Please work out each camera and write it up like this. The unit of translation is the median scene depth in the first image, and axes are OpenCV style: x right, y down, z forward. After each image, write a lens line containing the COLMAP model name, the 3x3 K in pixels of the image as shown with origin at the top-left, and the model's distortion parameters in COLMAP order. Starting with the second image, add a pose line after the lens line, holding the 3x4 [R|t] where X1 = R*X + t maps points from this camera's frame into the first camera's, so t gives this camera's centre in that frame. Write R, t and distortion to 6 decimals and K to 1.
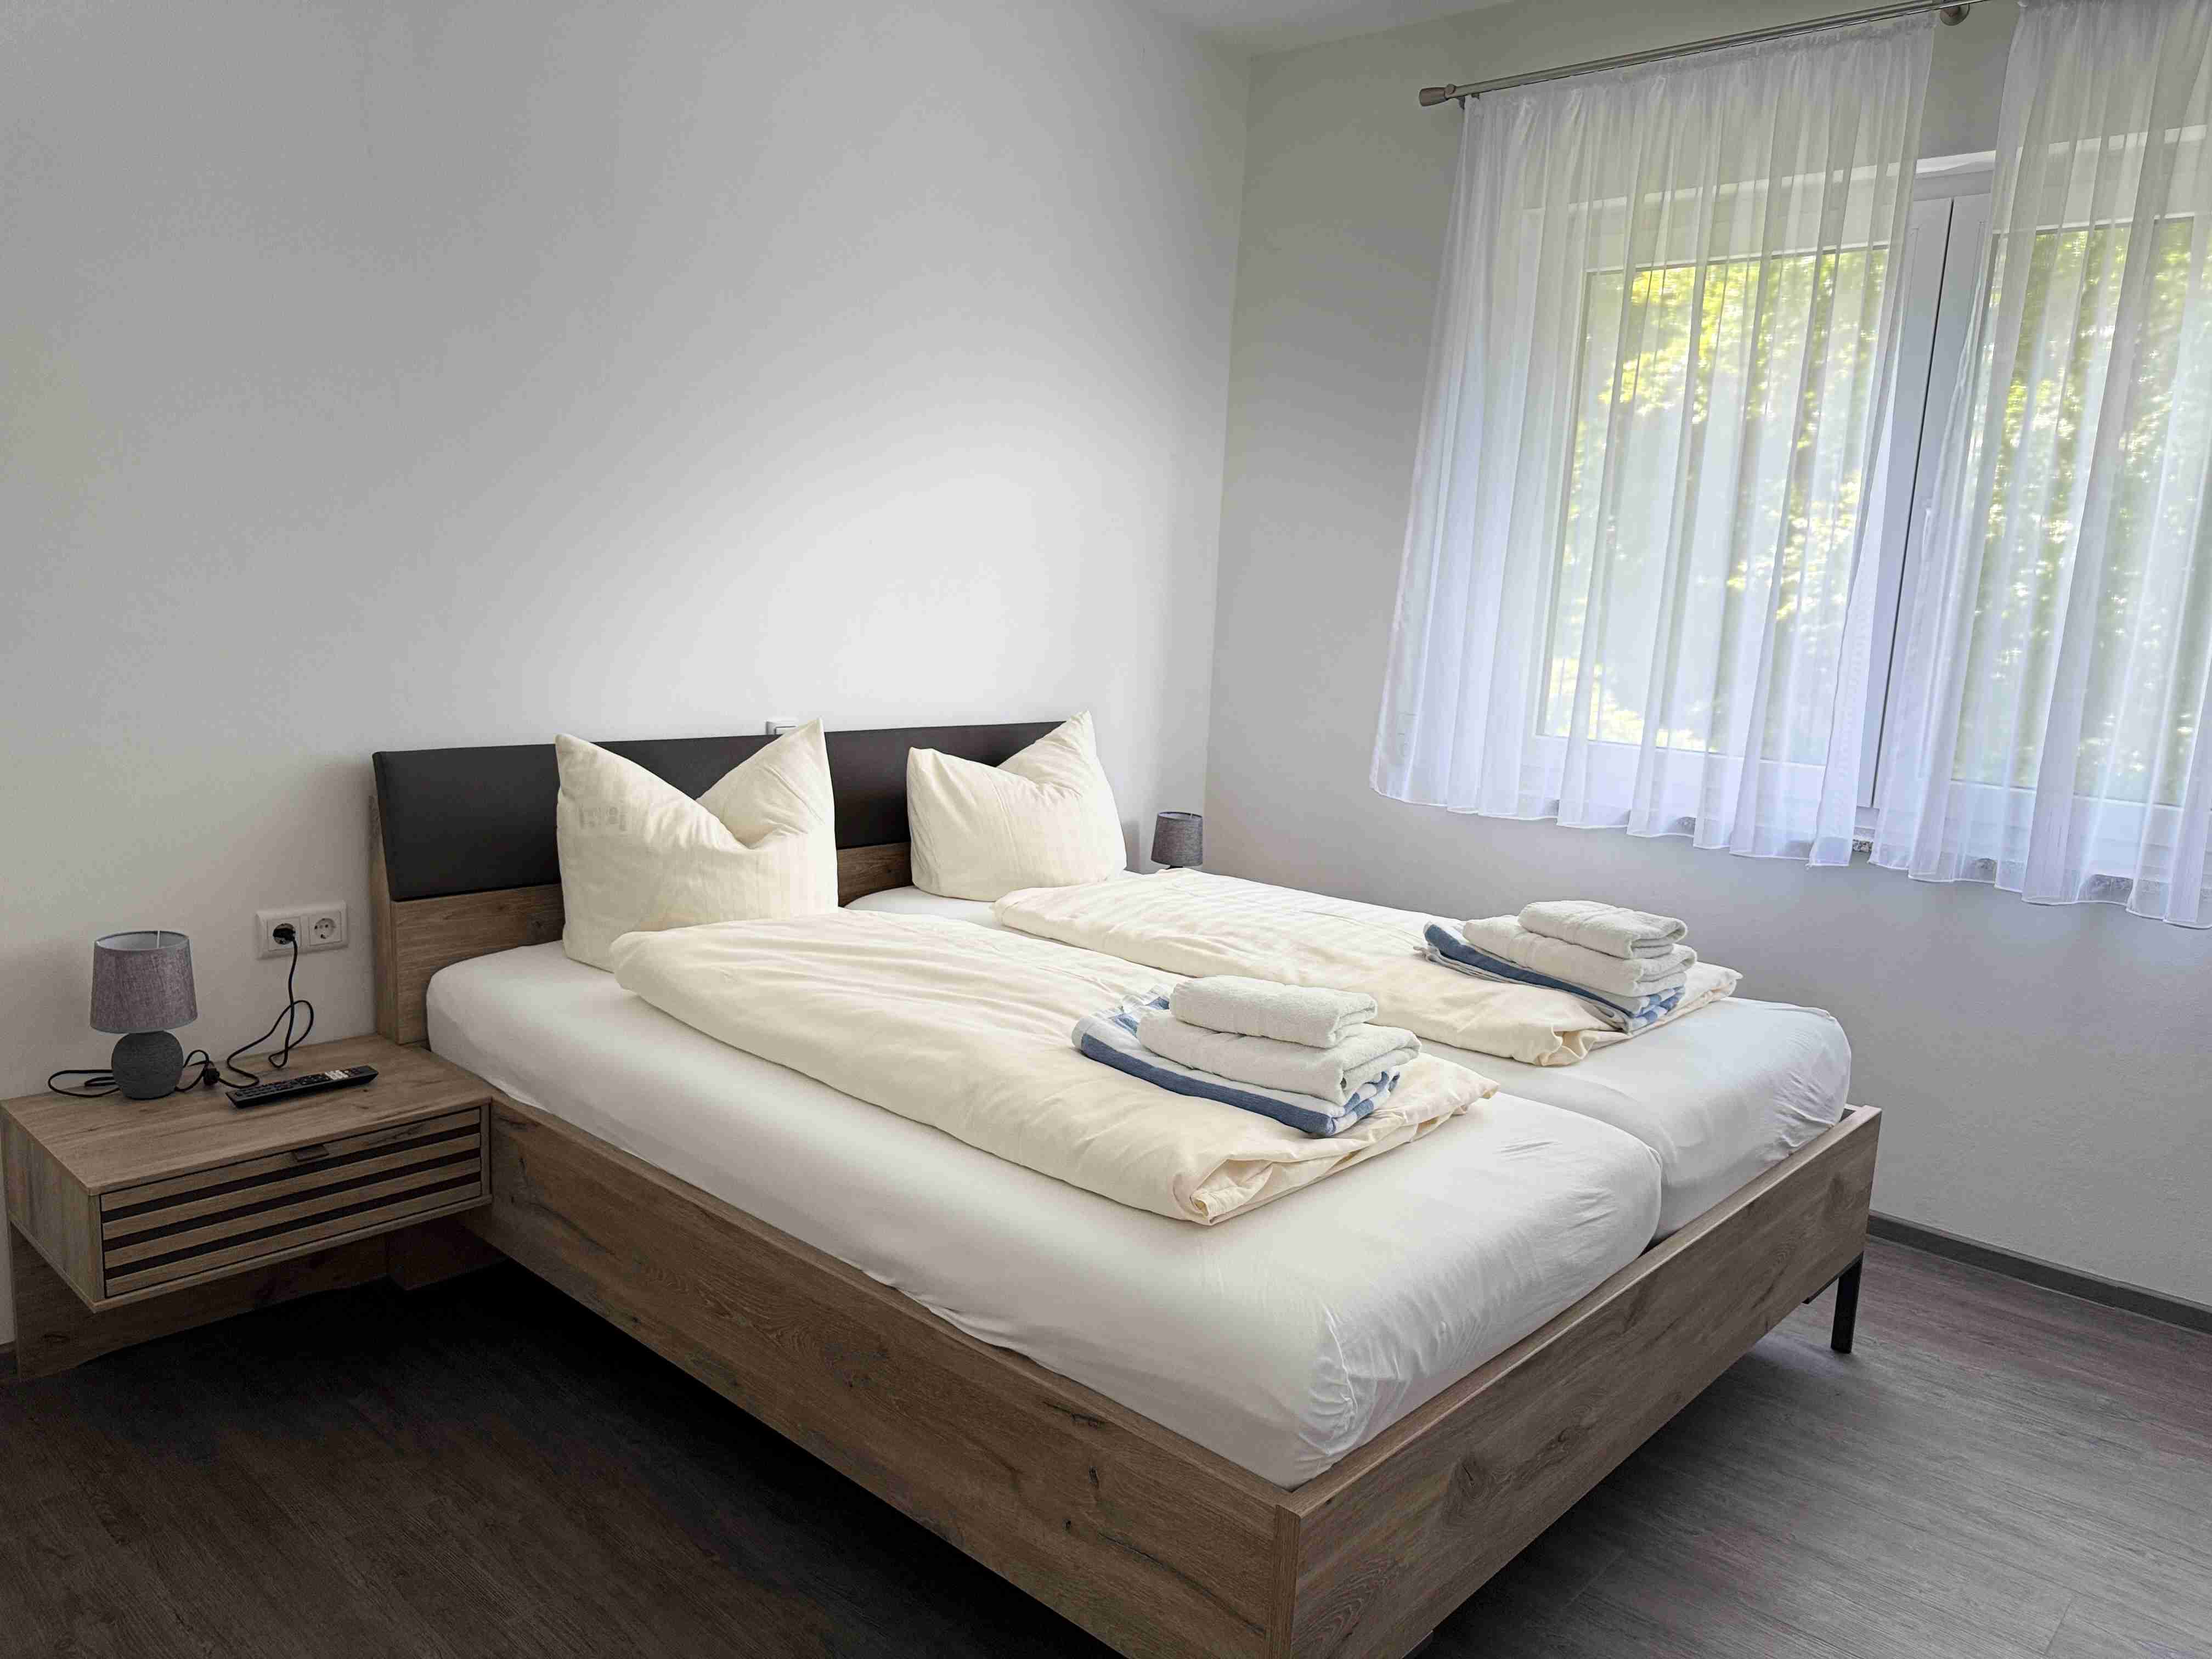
lens RADIAL K [[1568.1, 0, 1106.0], [0, 1568.1, 829.5], [0, 0, 1]] dist [0.060962, -0.114191]
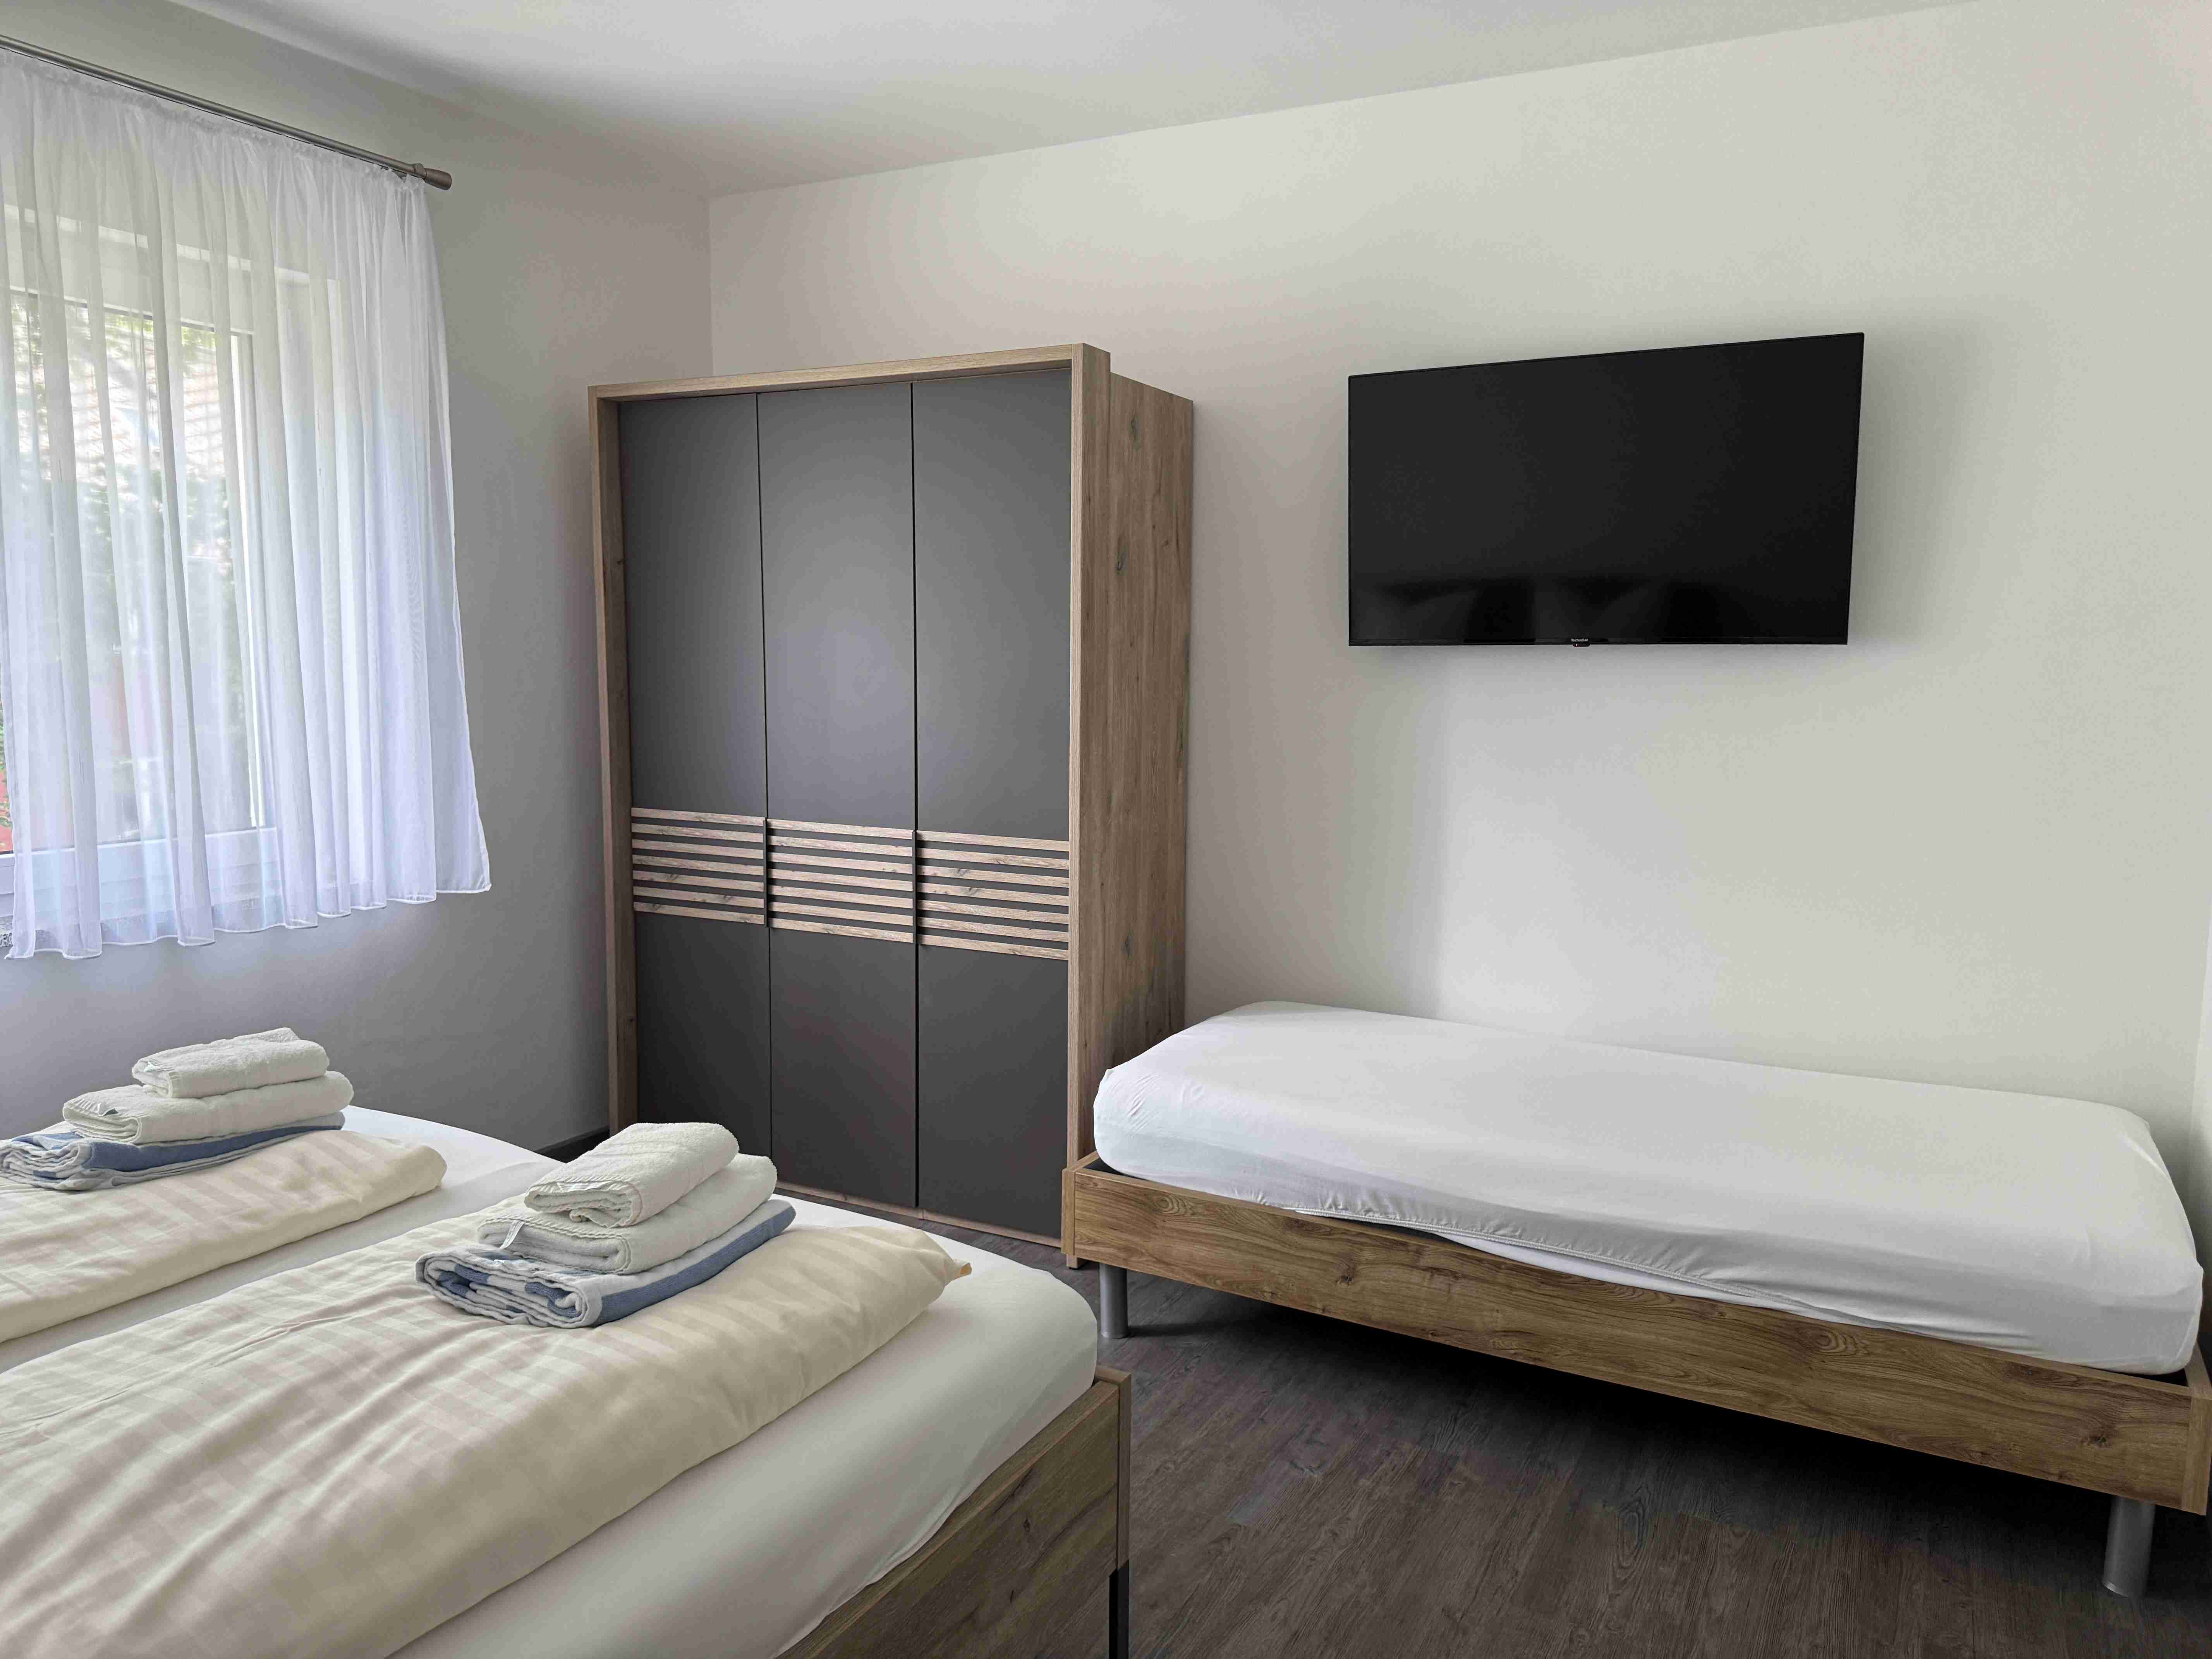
lens RADIAL K [[1568.1, 0, 1106.0], [0, 1568.1, 829.5], [0, 0, 1]] dist [0.060962, -0.114191]
pose [[-0.243202, -0.168553, 0.955219, -0.727539], [0.133440, 0.969609, 0.205067, -0.210461], [-0.960753, 0.177337, -0.213319, 0.791375]]
